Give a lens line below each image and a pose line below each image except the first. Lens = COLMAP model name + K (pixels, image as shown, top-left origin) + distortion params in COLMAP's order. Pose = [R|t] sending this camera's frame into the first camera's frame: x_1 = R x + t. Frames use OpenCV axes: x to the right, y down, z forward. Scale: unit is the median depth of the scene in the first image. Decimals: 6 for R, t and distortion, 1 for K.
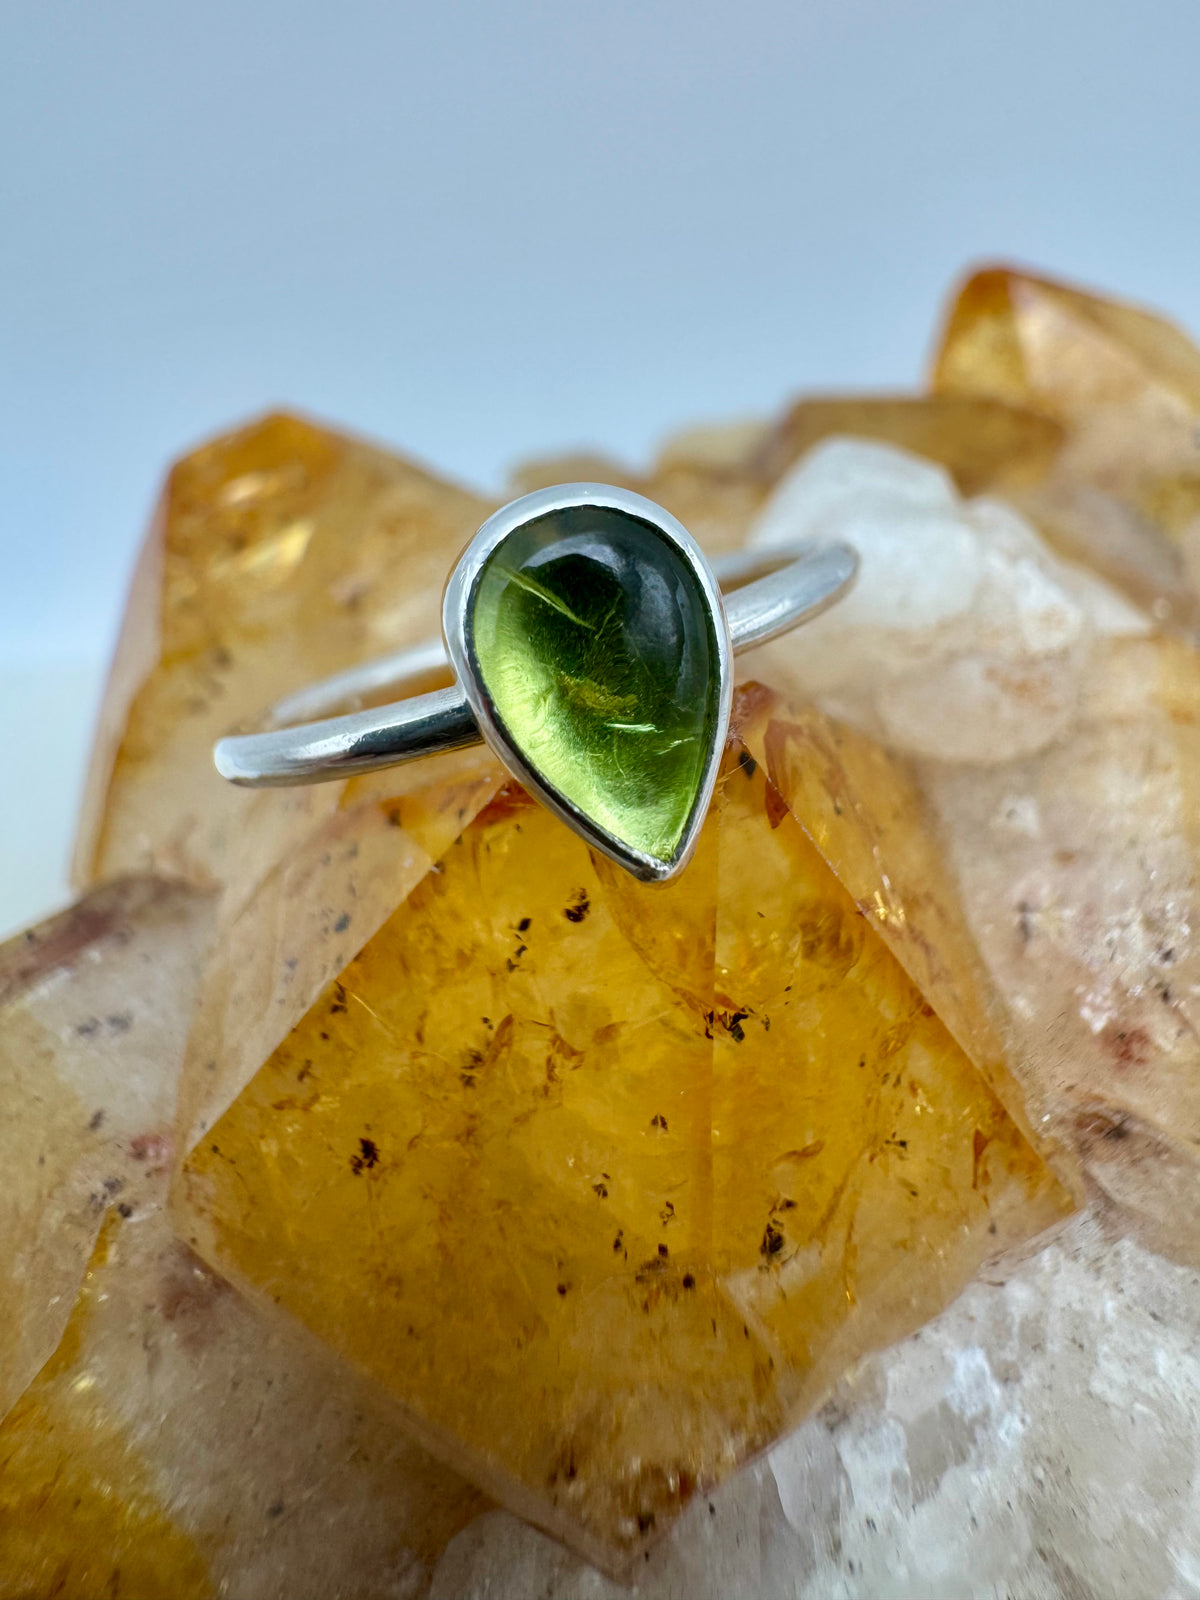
lens RADIAL K [[1282.5, 0, 592.6], [0, 1282.5, 548.2], [0, 0, 1]] dist [-0.027222, -0.002420]
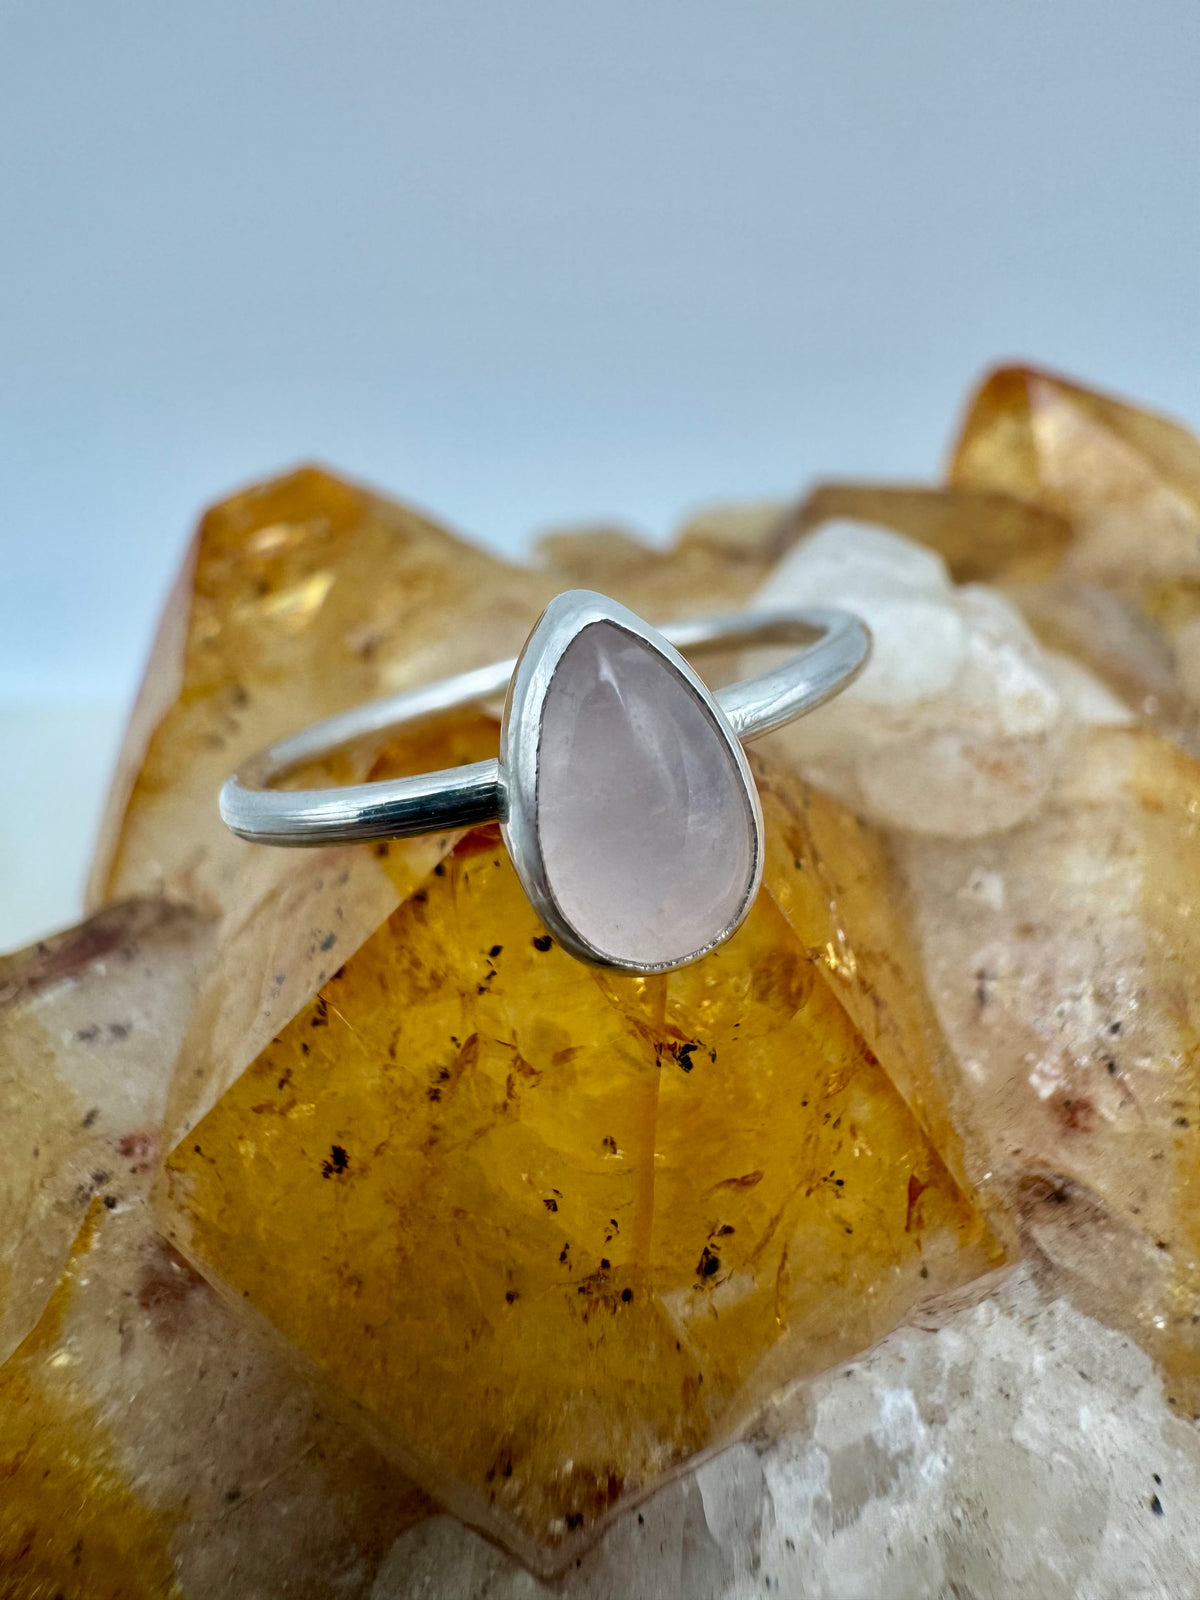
lens RADIAL K [[1288.0, 0, 605.3], [0, 1288.0, 621.9], [0, 0, 1]] dist [-0.029311, 0.002155]
pose [[0.998000, 0.058741, -0.023338, 0.042902], [-0.058905, 0.998243, -0.006421, 0.020136], [0.022920, 0.007783, 0.999707, -0.064095]]
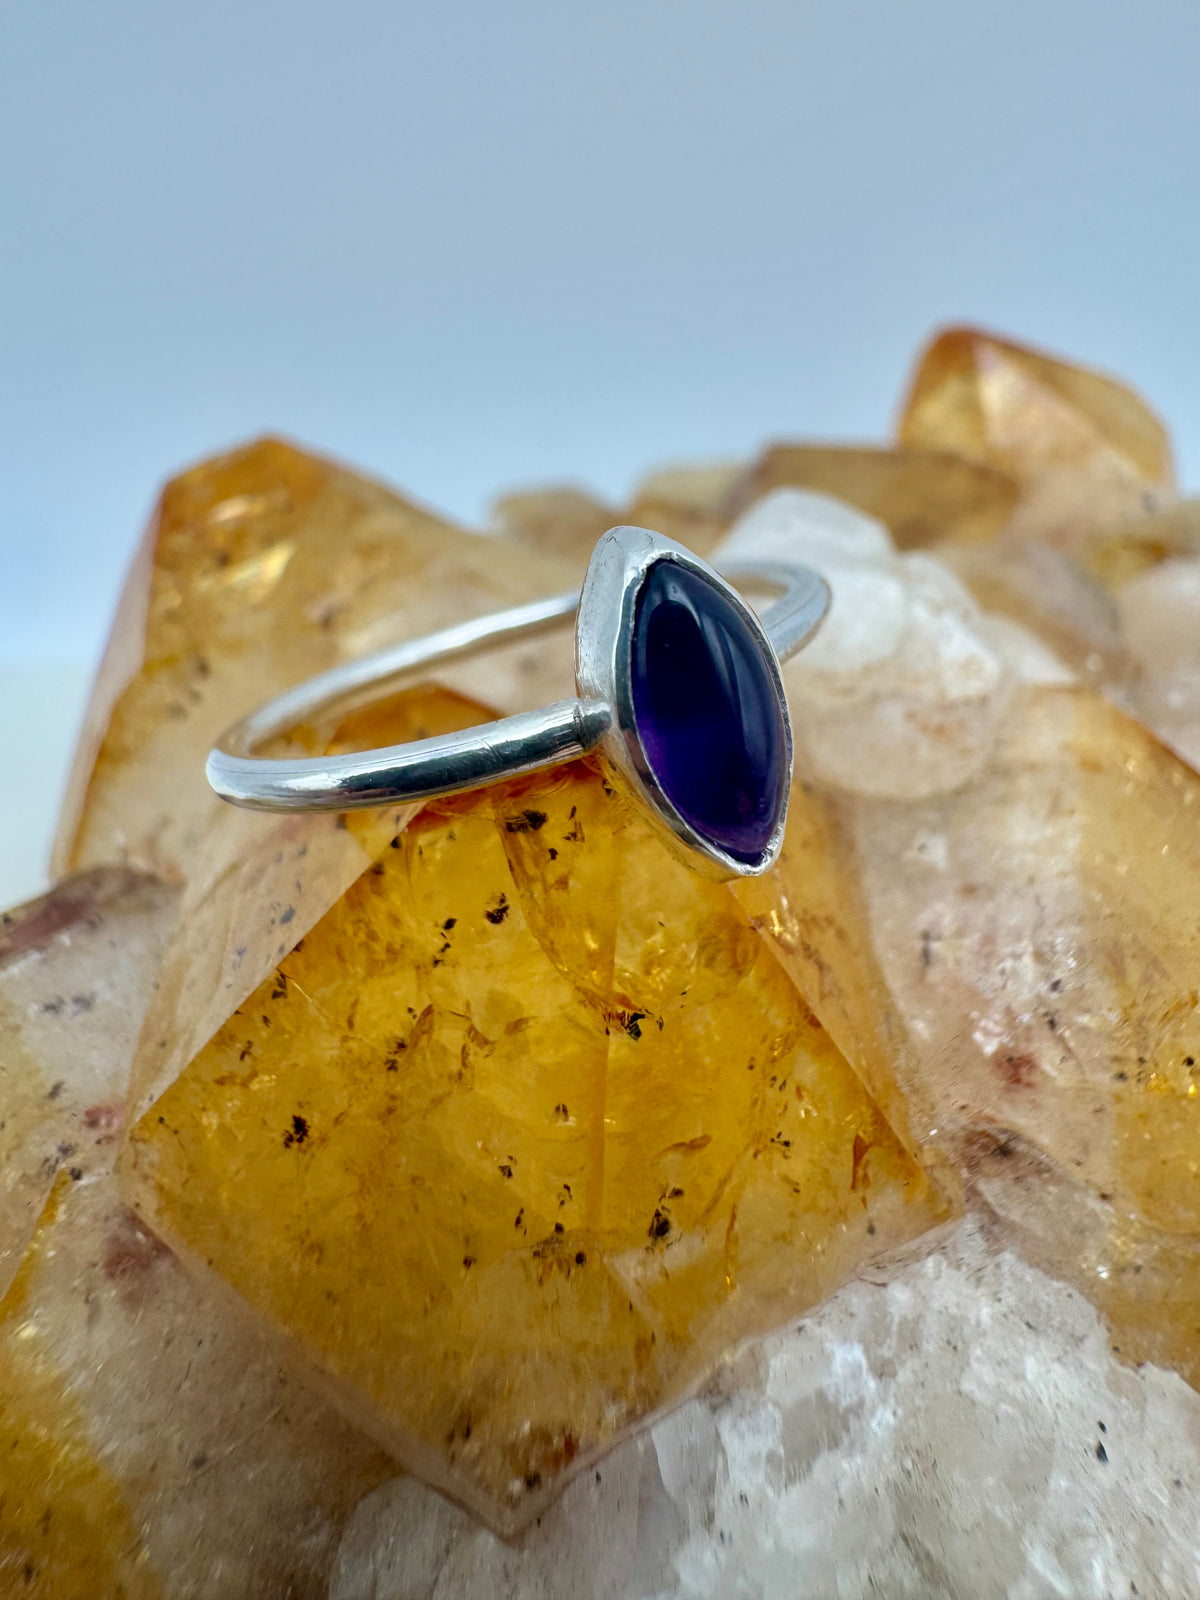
lens RADIAL K [[1287.9, 0, 594.4], [0, 1287.9, 546.5], [0, 0, 1]] dist [-0.027064, 0.001356]
pose [[0.998878, 0.046555, -0.008642, 0.059741], [-0.046726, 0.998690, -0.020855, -0.010837], [0.007659, 0.021236, 0.999745, -0.098318]]
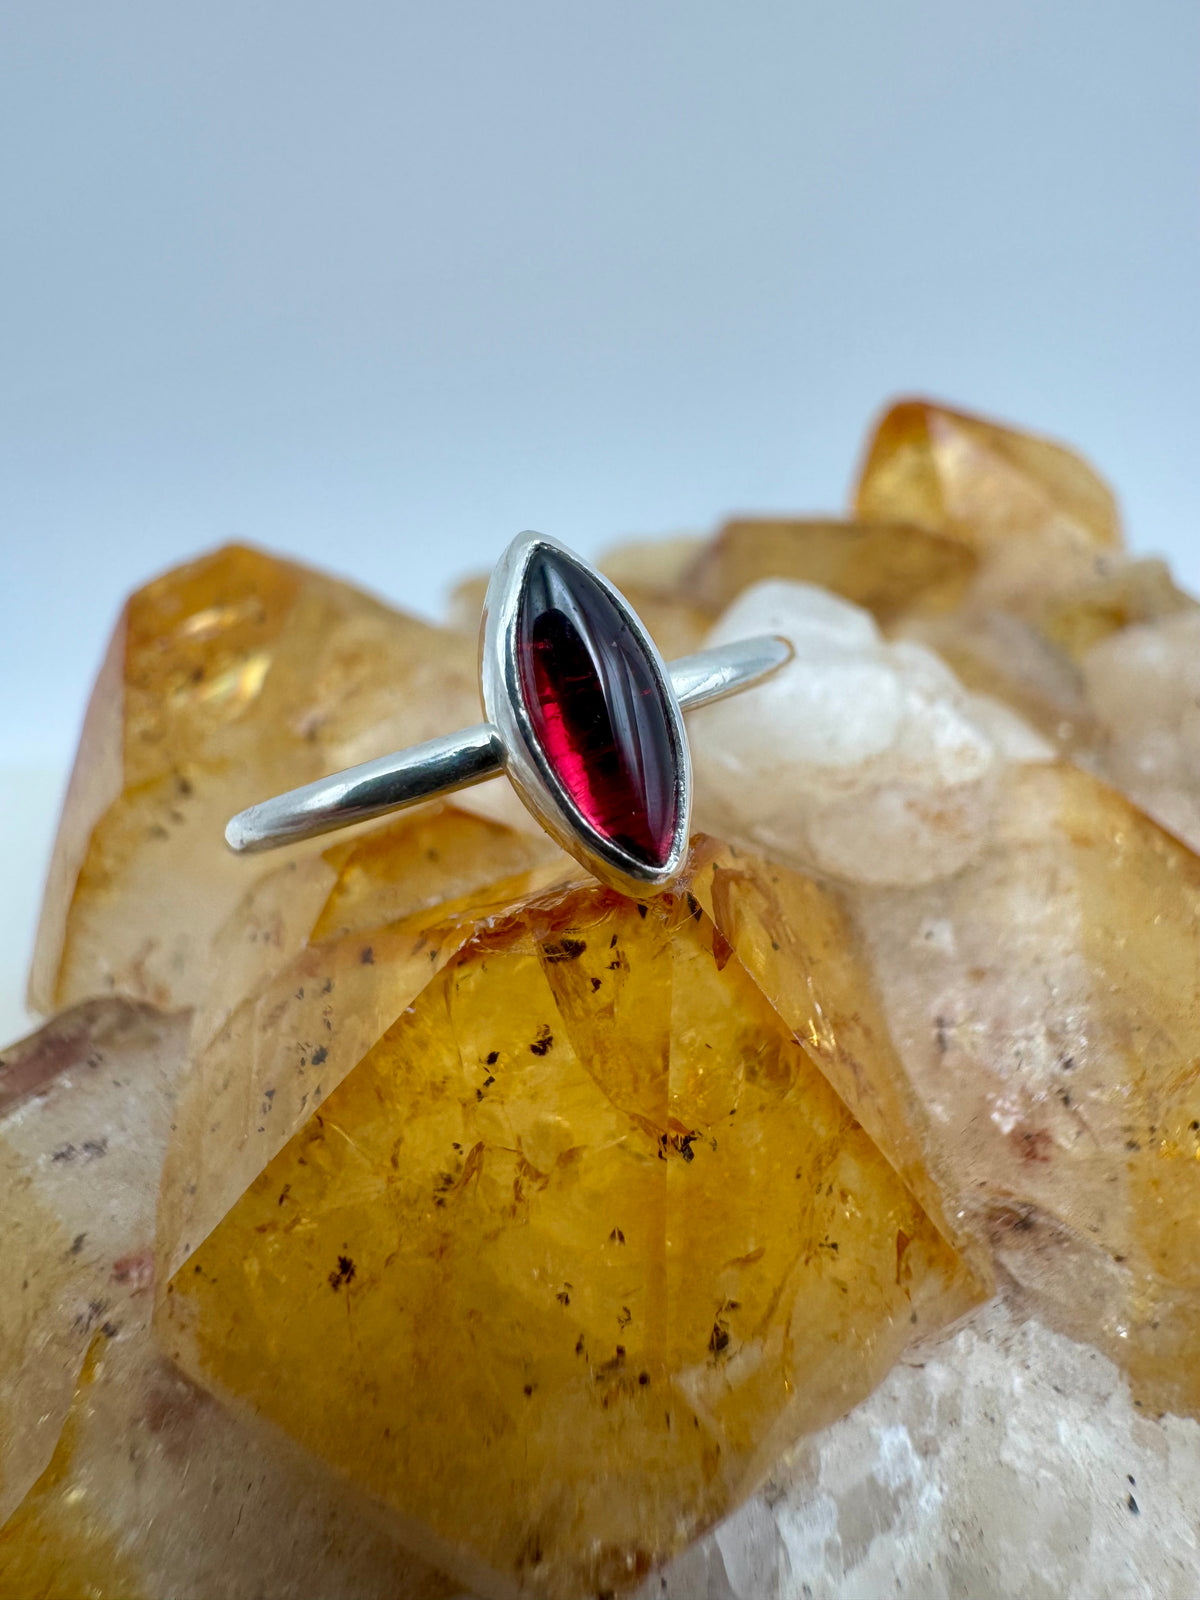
lens RADIAL K [[1288.0, 0, 605.3], [0, 1288.0, 621.9], [0, 0, 1]] dist [-0.029311, 0.002155]
pose [[0.997500, -0.001018, 0.070665, -0.031436], [0.000891, 0.999998, 0.001837, -0.073270], [-0.070667, -0.001770, 0.997498, -0.090851]]
